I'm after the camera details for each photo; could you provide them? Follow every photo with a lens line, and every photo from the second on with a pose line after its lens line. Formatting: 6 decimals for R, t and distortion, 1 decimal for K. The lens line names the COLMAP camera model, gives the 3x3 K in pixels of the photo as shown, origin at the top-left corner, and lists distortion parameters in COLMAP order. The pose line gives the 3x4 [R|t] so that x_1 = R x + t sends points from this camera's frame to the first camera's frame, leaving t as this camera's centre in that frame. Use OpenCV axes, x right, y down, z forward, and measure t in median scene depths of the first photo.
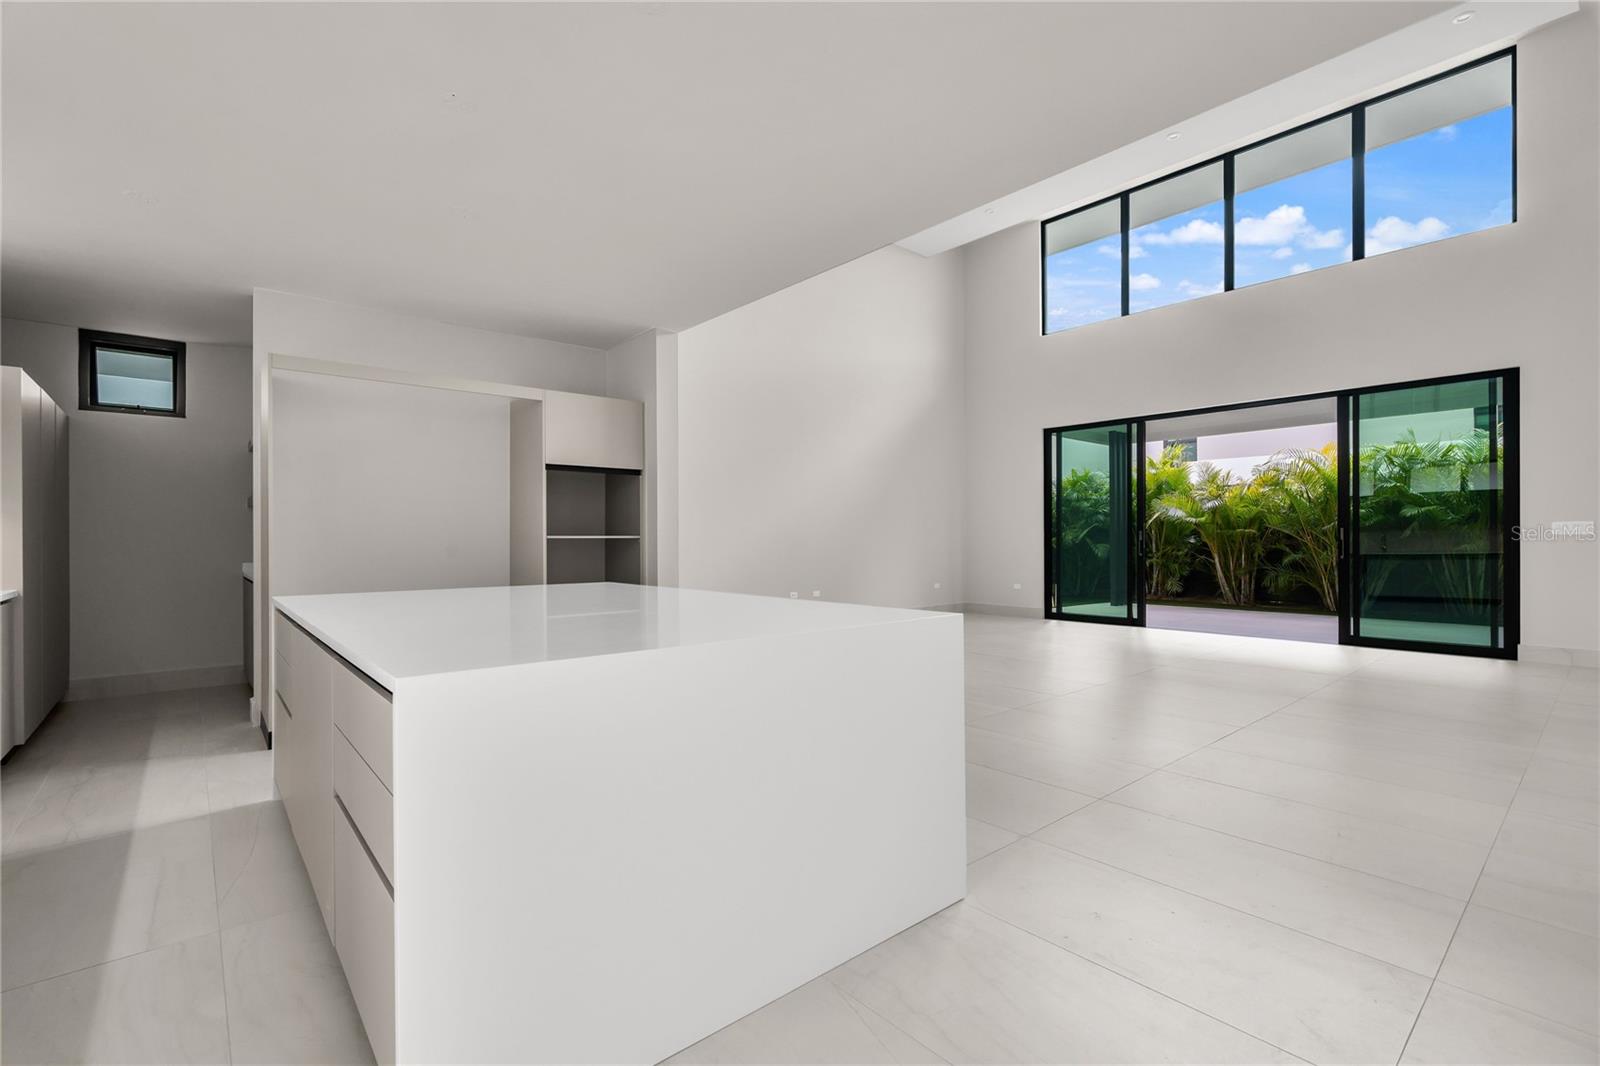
lens RADIAL K [[719.6, 0, 796.4], [0, 719.6, 537.0], [0, 0, 1]] dist [-0.000427, 0.000400]
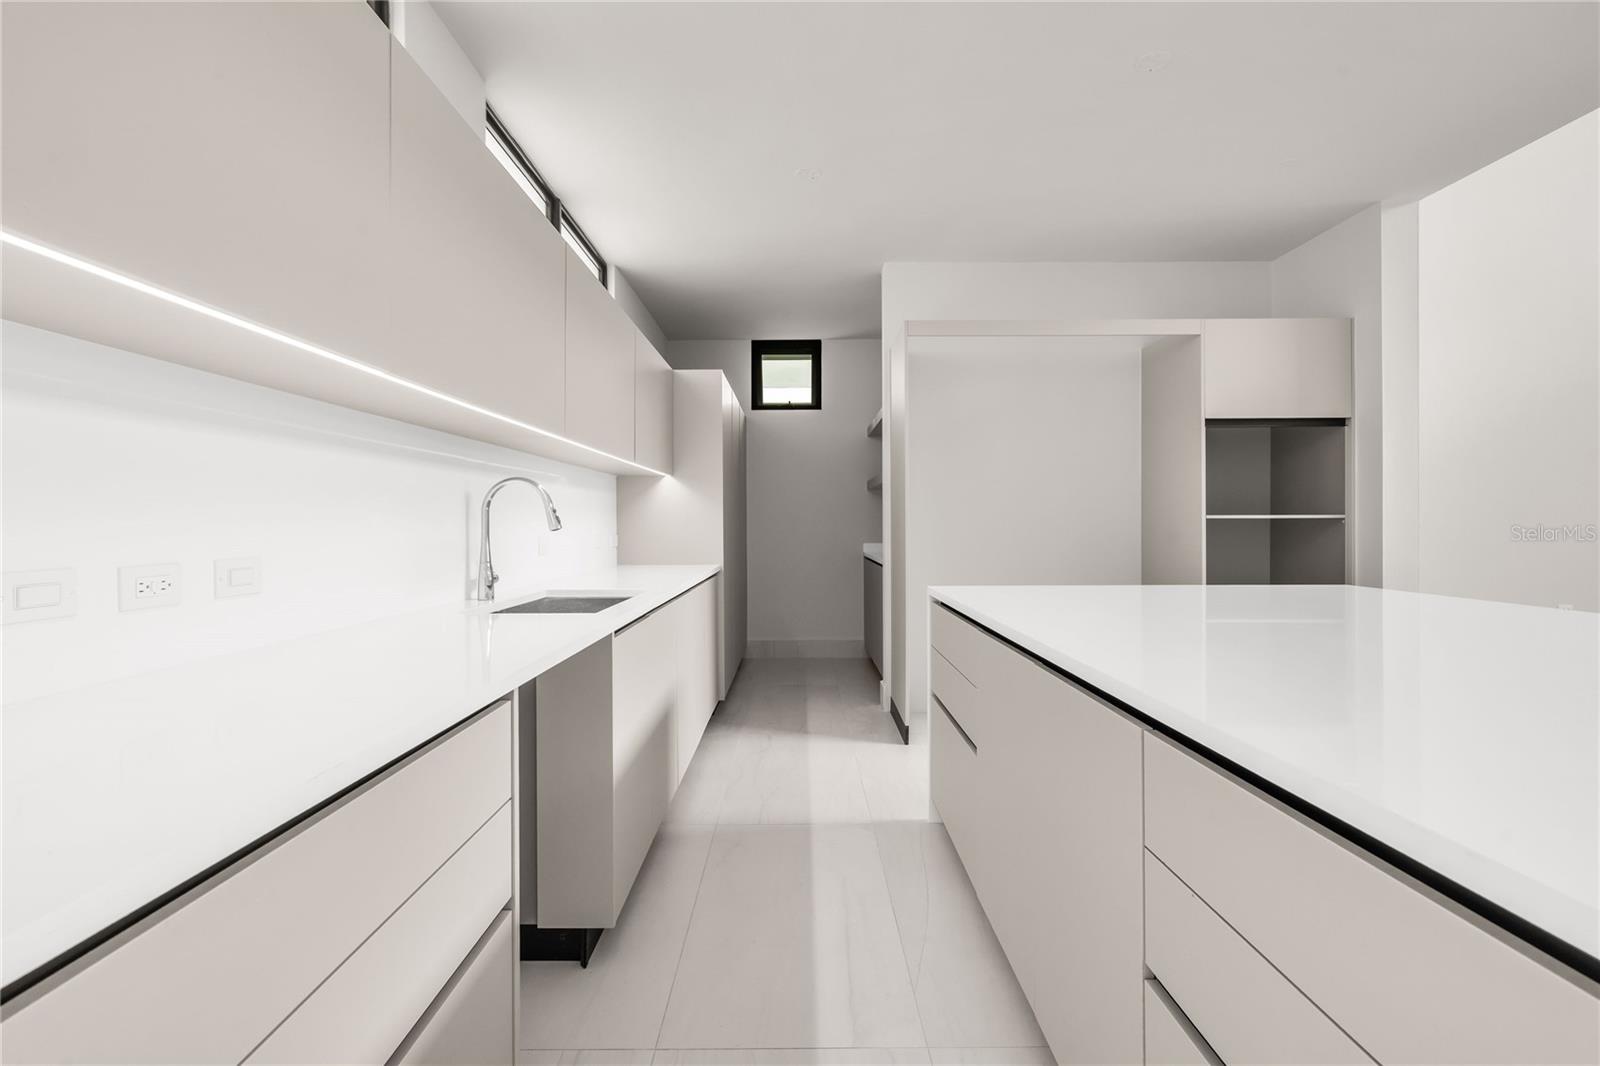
lens RADIAL K [[737.9, 0, 800.0], [0, 737.9, 524.9], [0, 0, 1]] dist [-0.000024, -0.000054]
pose [[0.763531, 0.001545, -0.645769, -0.167118], [0.003594, 0.999971, 0.006642, 0.001982], [0.645761, -0.007393, 0.763504, 0.137202]]
